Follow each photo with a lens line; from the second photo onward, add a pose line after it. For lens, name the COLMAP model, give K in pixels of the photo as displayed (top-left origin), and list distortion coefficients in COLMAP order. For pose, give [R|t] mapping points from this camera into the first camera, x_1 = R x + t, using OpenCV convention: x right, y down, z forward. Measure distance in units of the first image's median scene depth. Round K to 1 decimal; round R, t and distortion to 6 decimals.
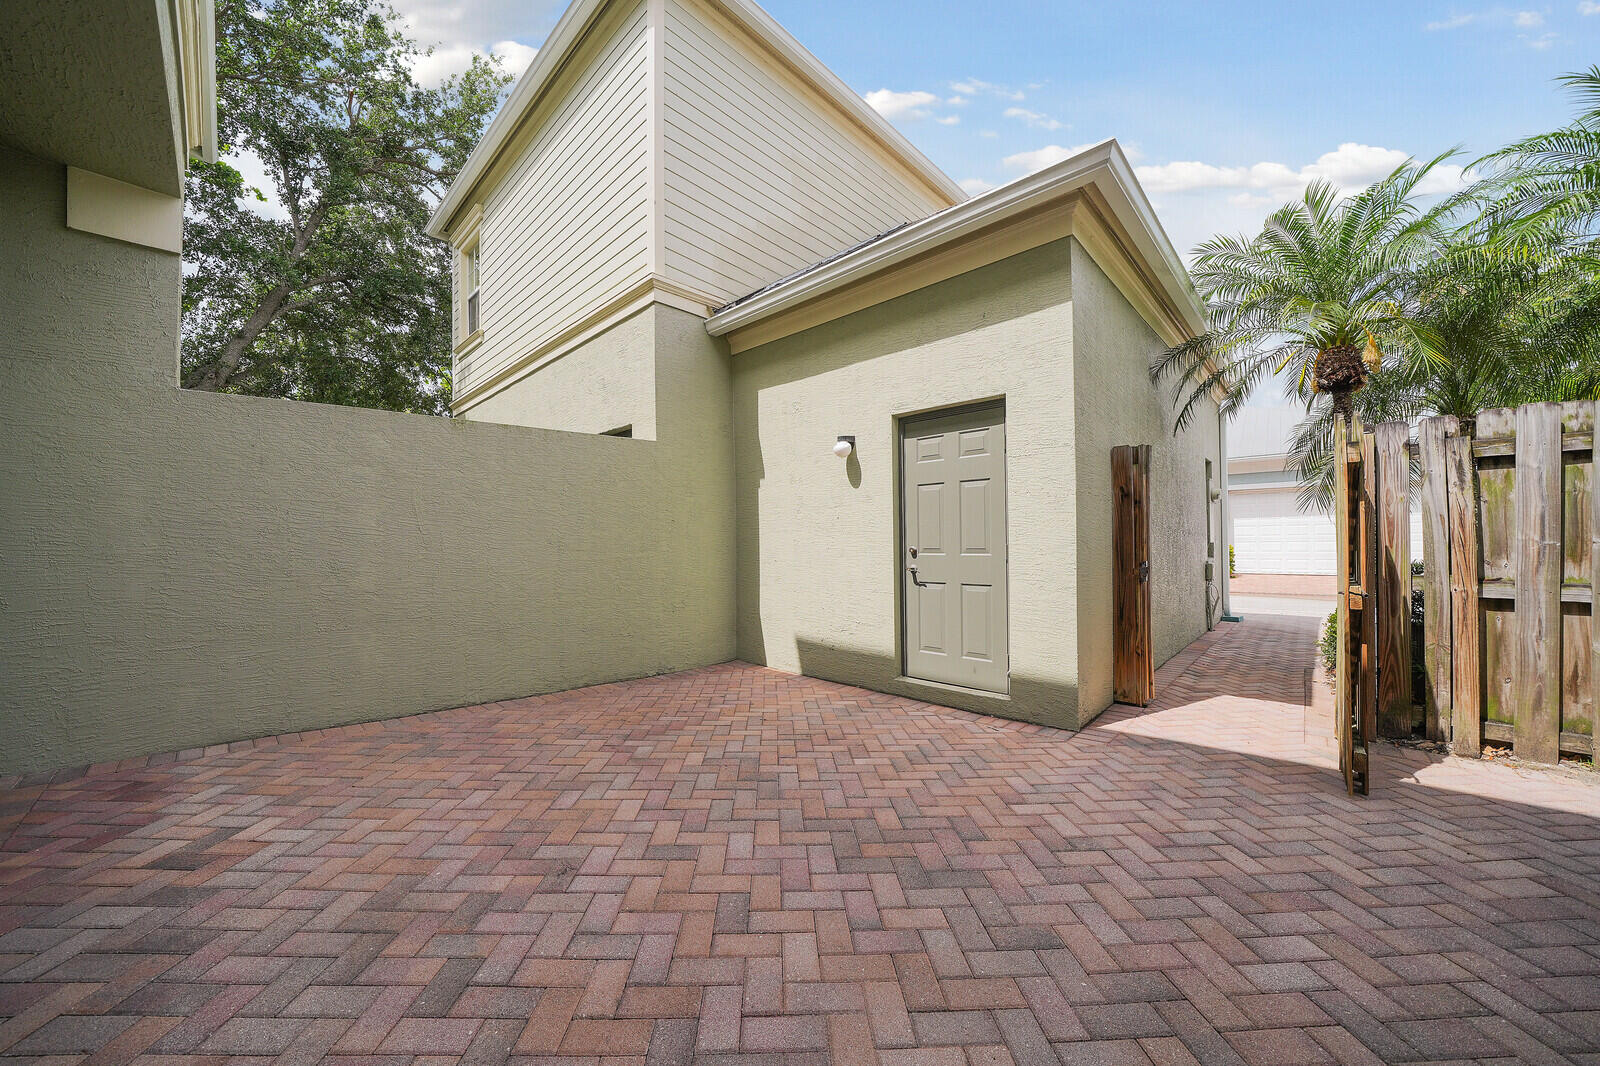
lens RADIAL K [[559.9, 0, 800.5], [0, 559.9, 538.4], [0, 0, 1]] dist [-0.024461, 0.002033]
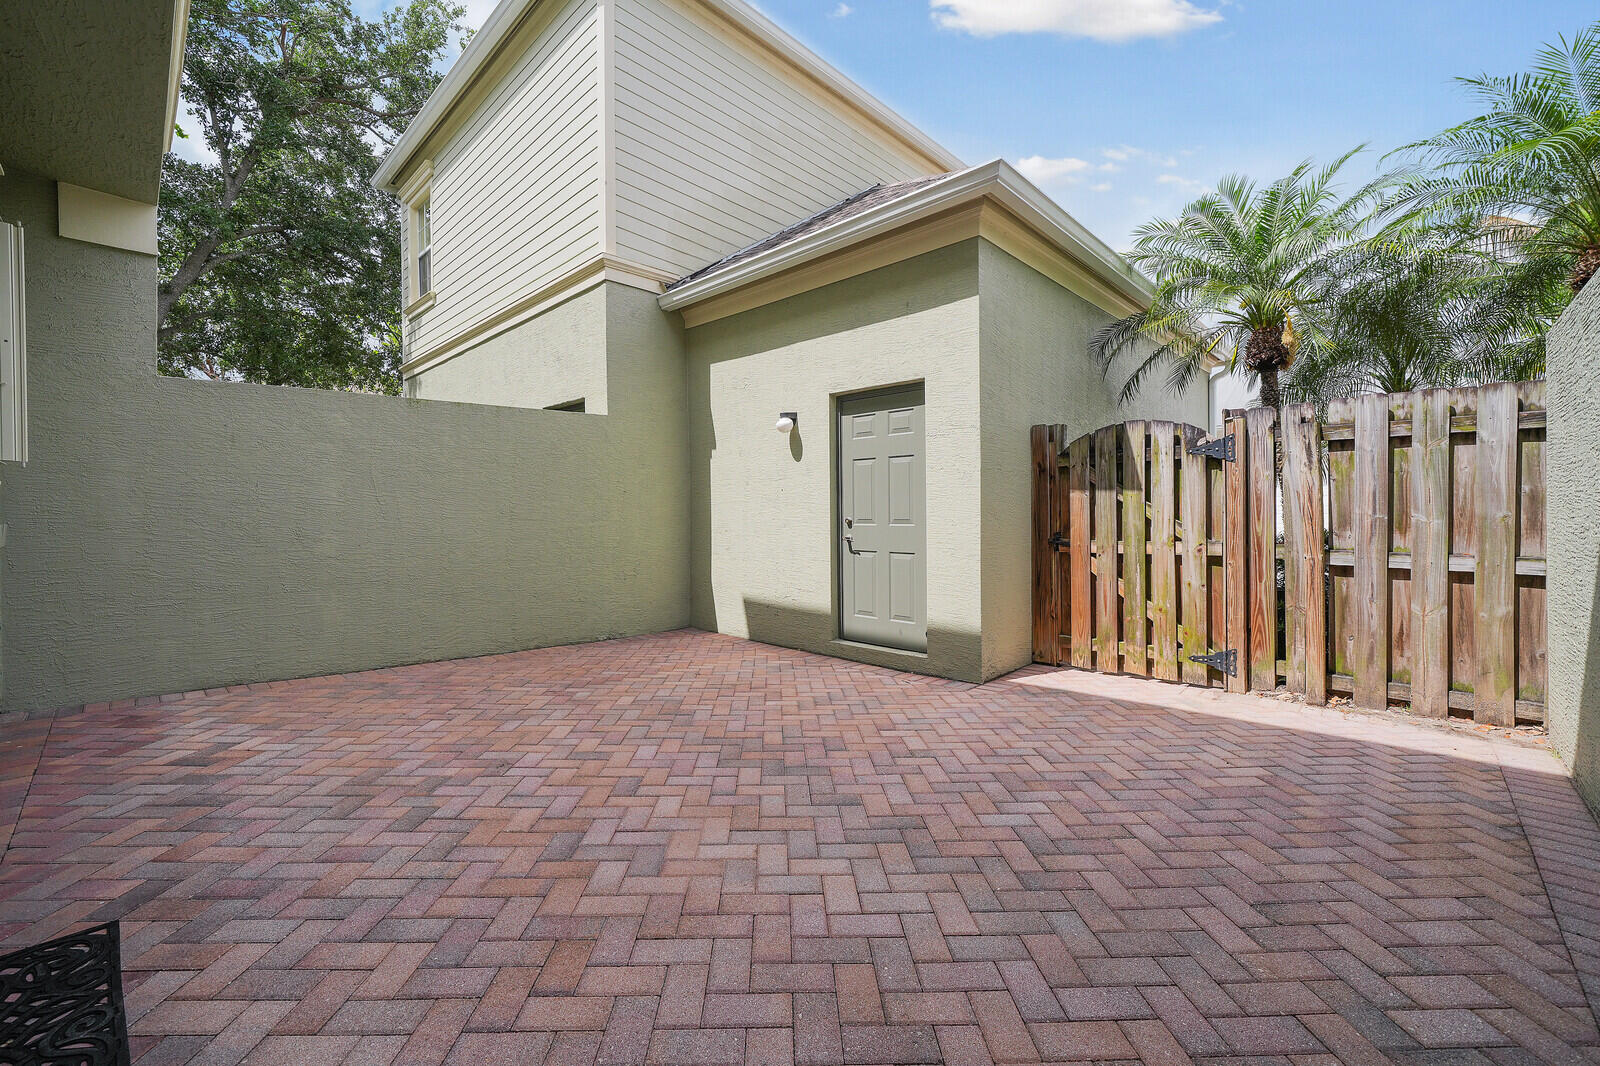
lens RADIAL K [[633.5, 0, 823.1], [0, 633.5, 513.7], [0, 0, 1]] dist [-0.003298, 0.000243]
pose [[0.999498, 0.003856, 0.031432, 0.126427], [-0.004168, 0.999943, 0.009862, -0.004612], [-0.031392, -0.009988, 0.999457, -0.230083]]
